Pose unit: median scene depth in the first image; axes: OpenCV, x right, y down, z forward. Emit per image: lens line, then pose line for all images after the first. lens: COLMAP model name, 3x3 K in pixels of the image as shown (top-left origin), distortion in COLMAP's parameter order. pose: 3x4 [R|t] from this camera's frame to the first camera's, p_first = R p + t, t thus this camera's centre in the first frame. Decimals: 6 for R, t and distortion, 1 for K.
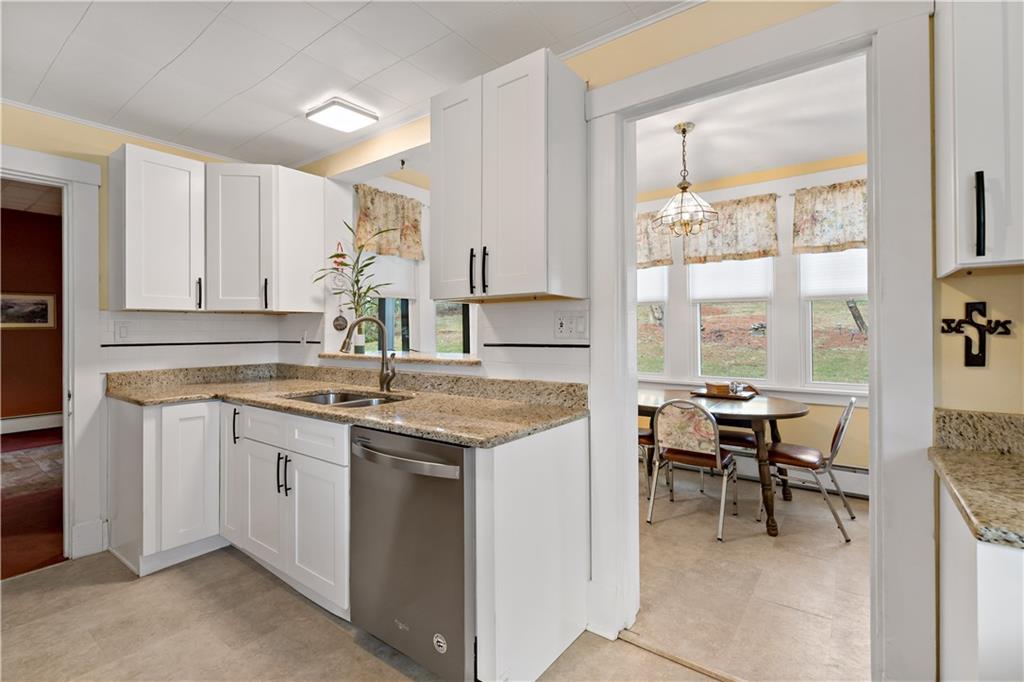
lens RADIAL K [[467.0, 0, 494.6], [0, 467.0, 329.5], [0, 0, 1]] dist [0.000664, 0.000128]
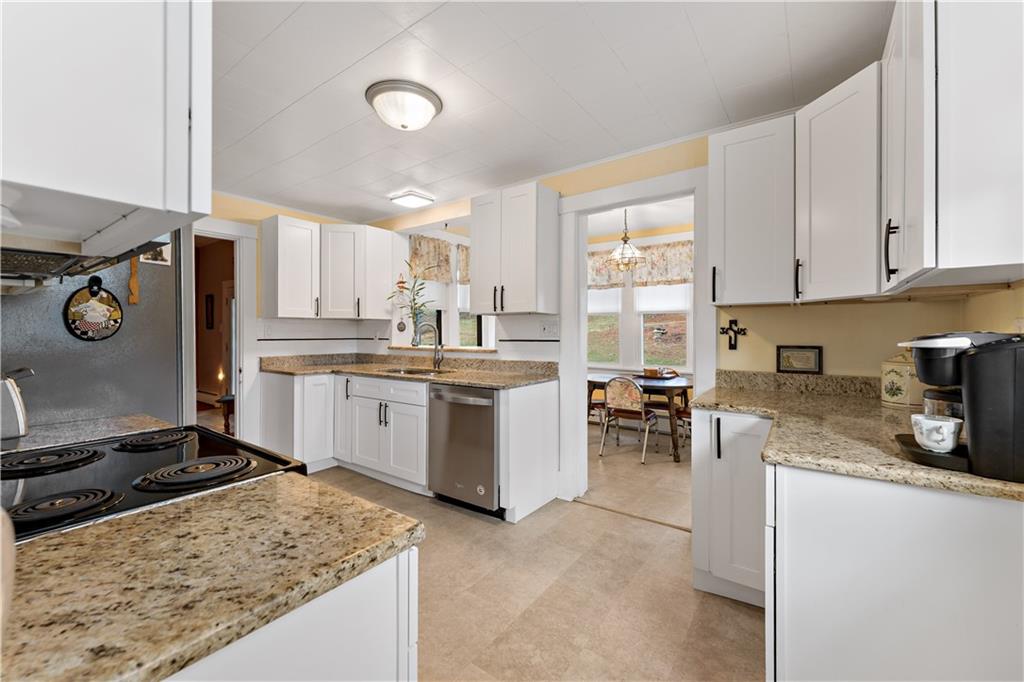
lens RADIAL K [[413.2, 0, 517.8], [0, 413.2, 334.3], [0, 0, 1]] dist [-0.000941, -0.000503]
pose [[0.997978, 0.006168, 0.063253, -0.045202], [-0.006499, 0.999966, 0.005030, 0.002947], [-0.063220, -0.005431, 0.997985, -0.447773]]
